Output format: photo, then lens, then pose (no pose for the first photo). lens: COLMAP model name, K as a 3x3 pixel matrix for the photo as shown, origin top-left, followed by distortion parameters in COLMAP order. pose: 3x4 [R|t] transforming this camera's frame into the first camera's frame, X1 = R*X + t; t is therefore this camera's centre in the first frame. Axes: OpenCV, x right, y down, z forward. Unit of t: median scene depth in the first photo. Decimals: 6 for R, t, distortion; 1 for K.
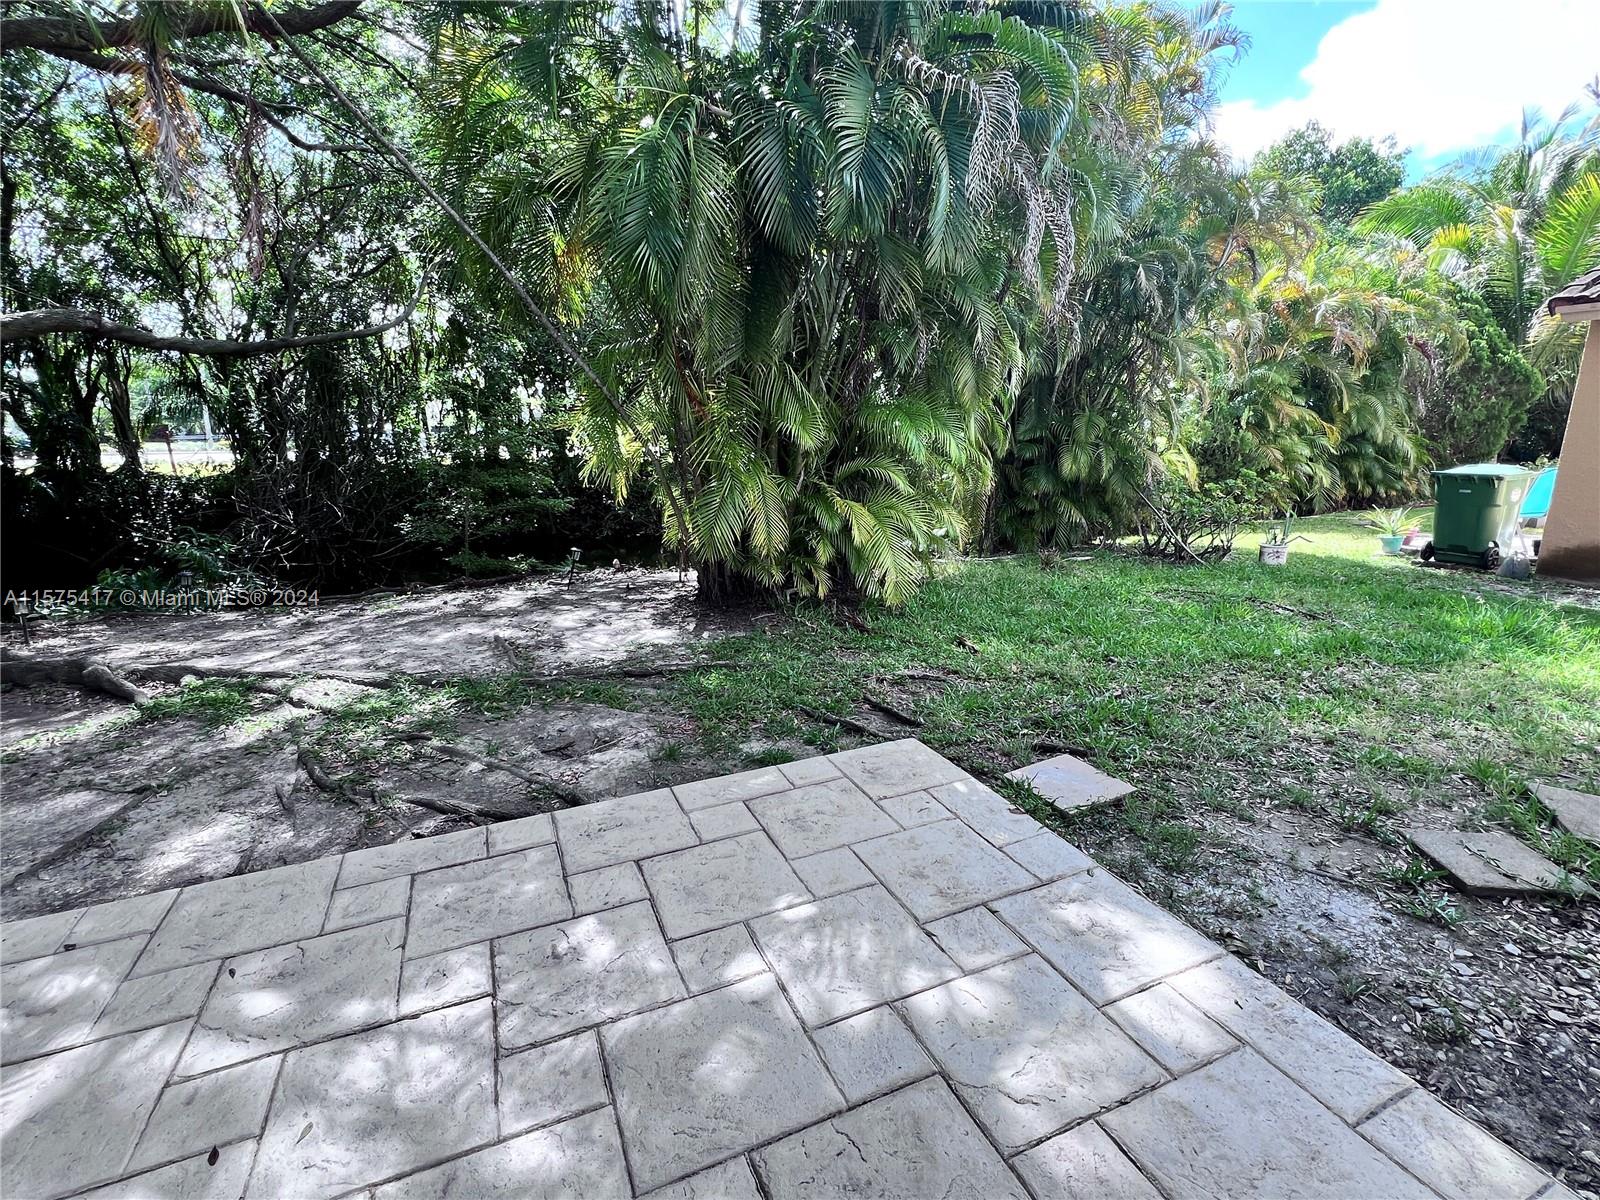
lens RADIAL K [[747.0, 0, 800.0], [0, 747.0, 600.0], [0, 0, 1]] dist [-0.002120, -0.000137]
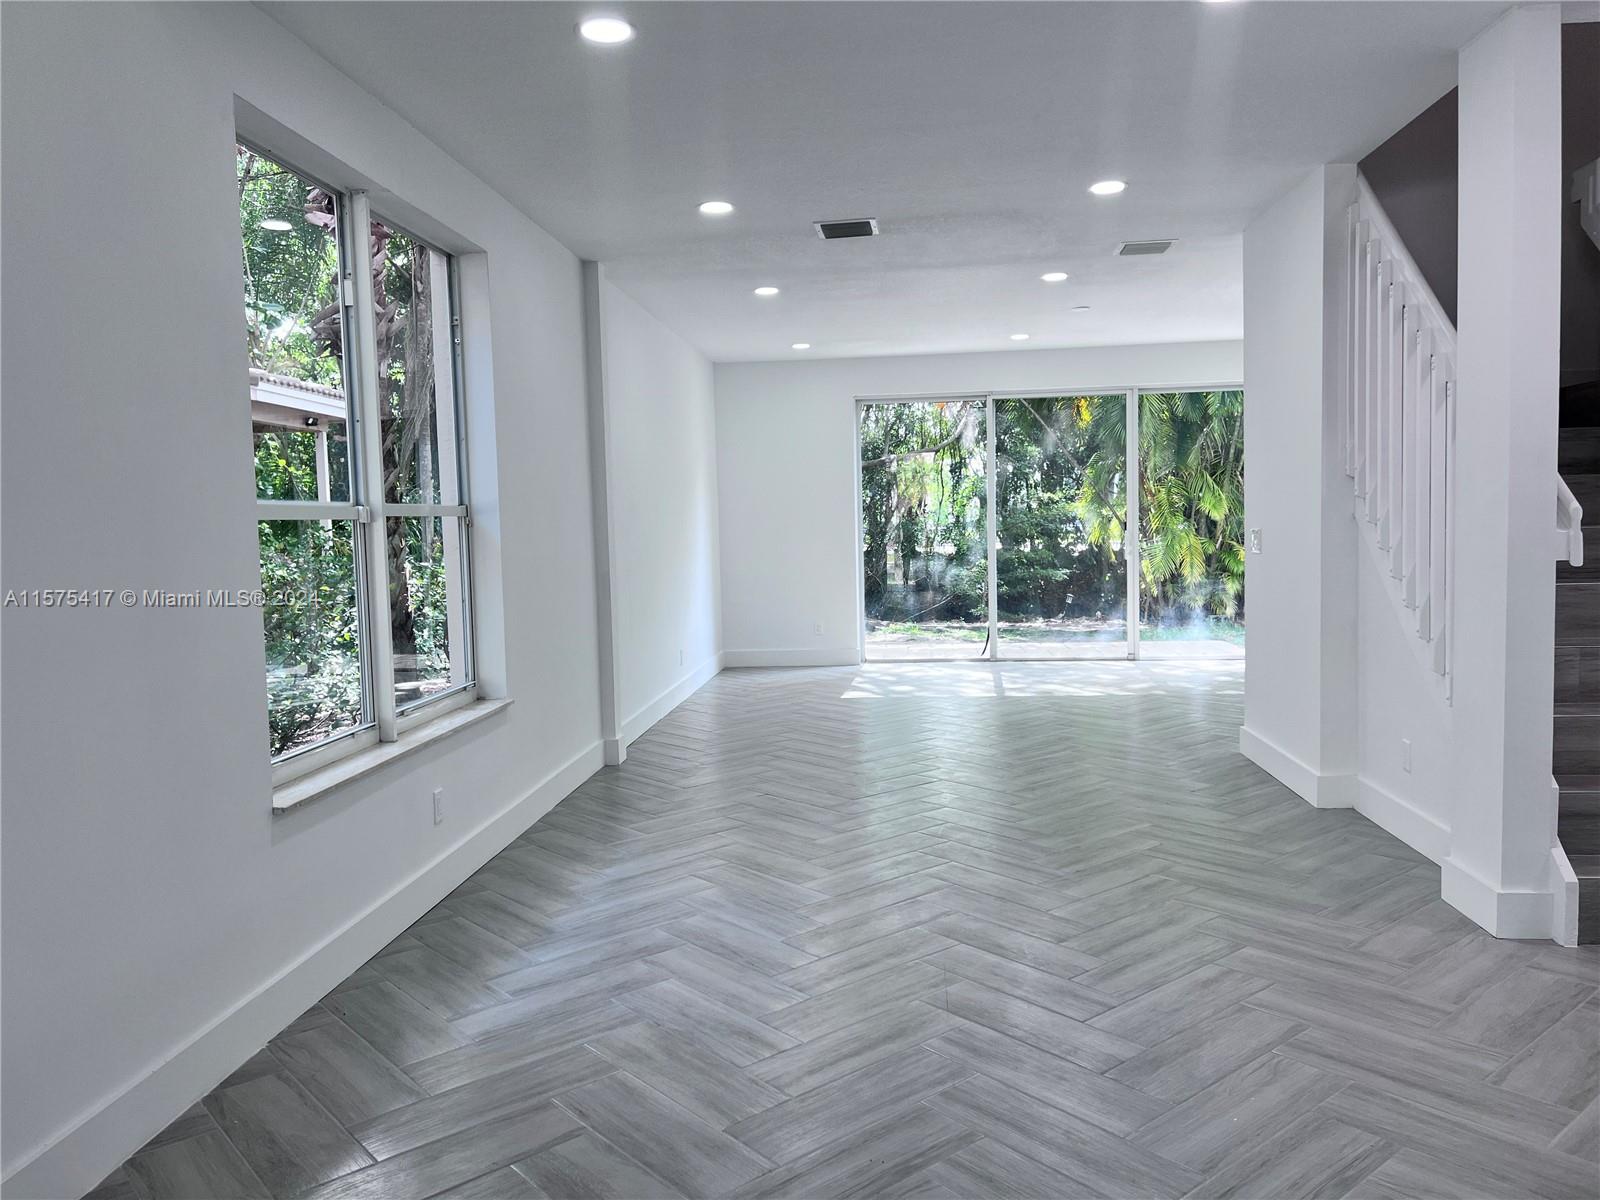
lens RADIAL K [[1199.8, 0, 796.6], [0, 1199.8, 609.6], [0, 0, 1]] dist [0.096498, -0.126477]
pose [[0.877143, 0.026235, -0.479513, 0.503387], [-0.098423, 0.987132, -0.126031, 0.437035], [0.470036, 0.157742, 0.868438, -1.799925]]
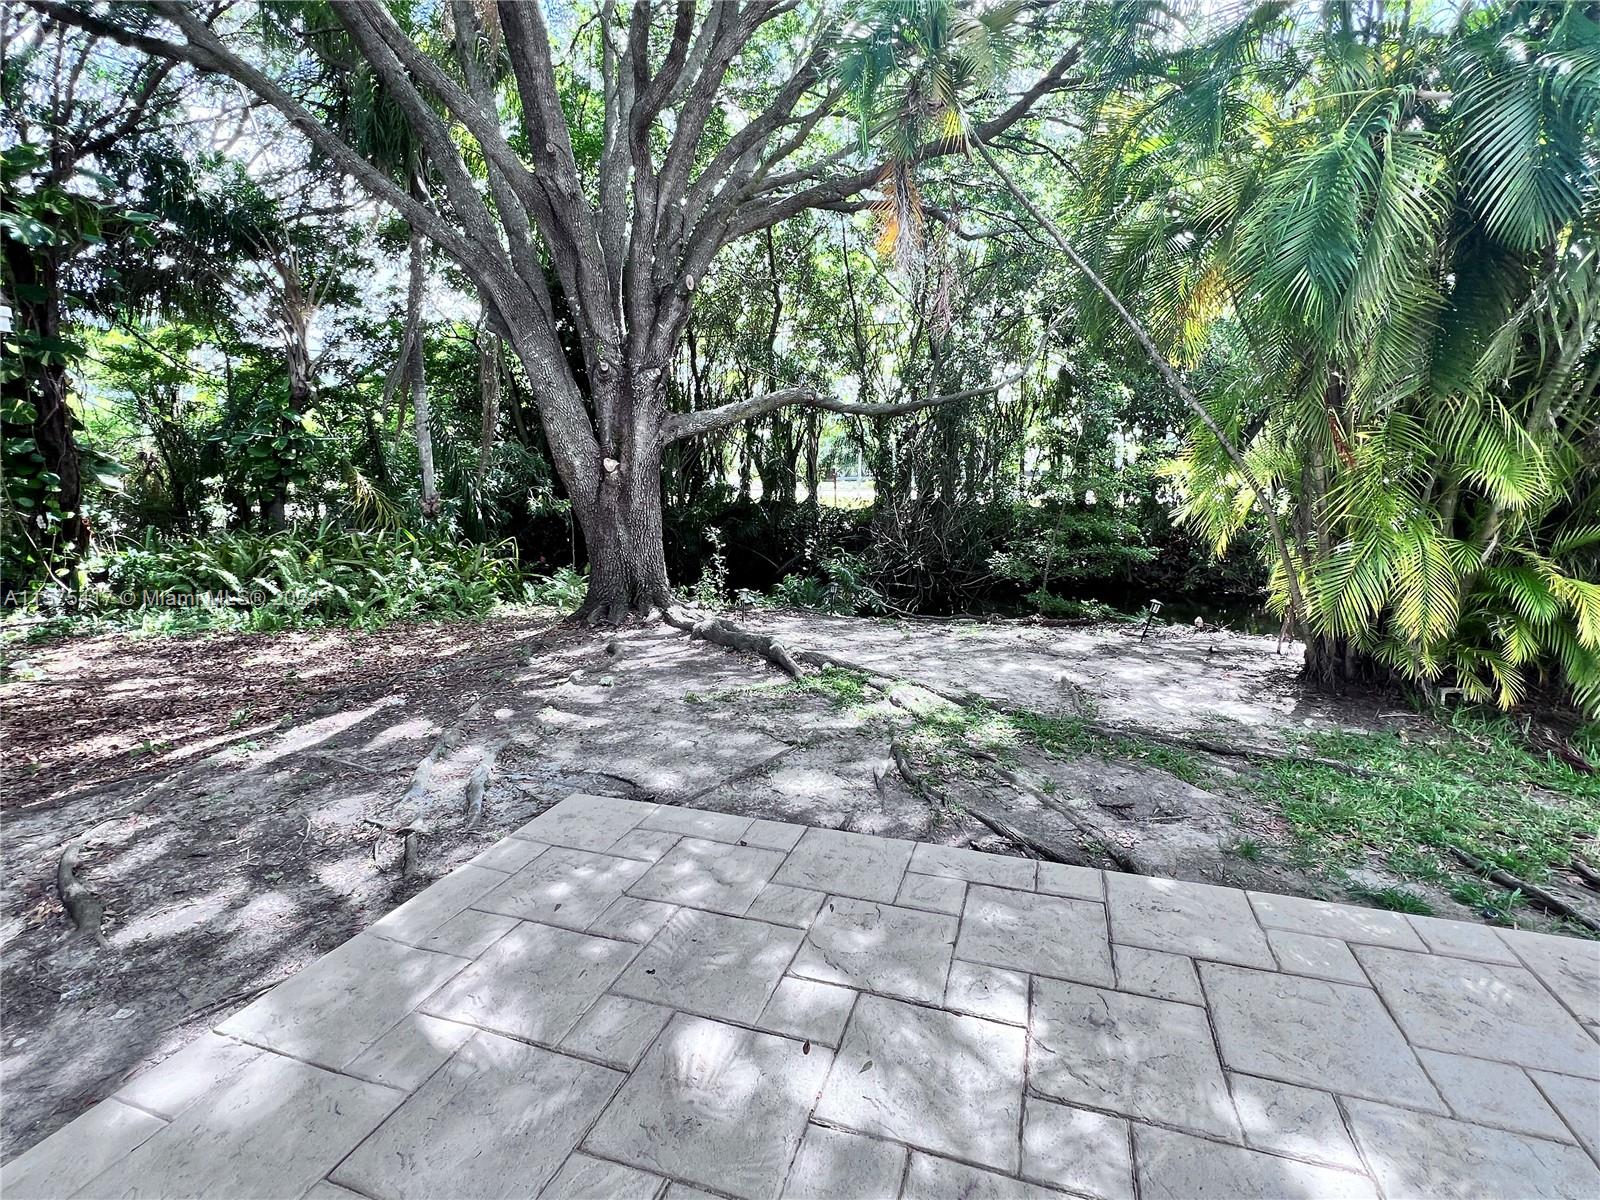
lens RADIAL K [[748.3, 0, 800.0], [0, 748.3, 600.0], [0, 0, 1]] dist [-0.001612, 0.000560]
pose [[0.742033, 0.118804, -0.659752, -0.013890], [-0.156675, 0.987649, 0.001636, -0.000758], [0.651798, 0.102153, 0.751481, -0.010366]]
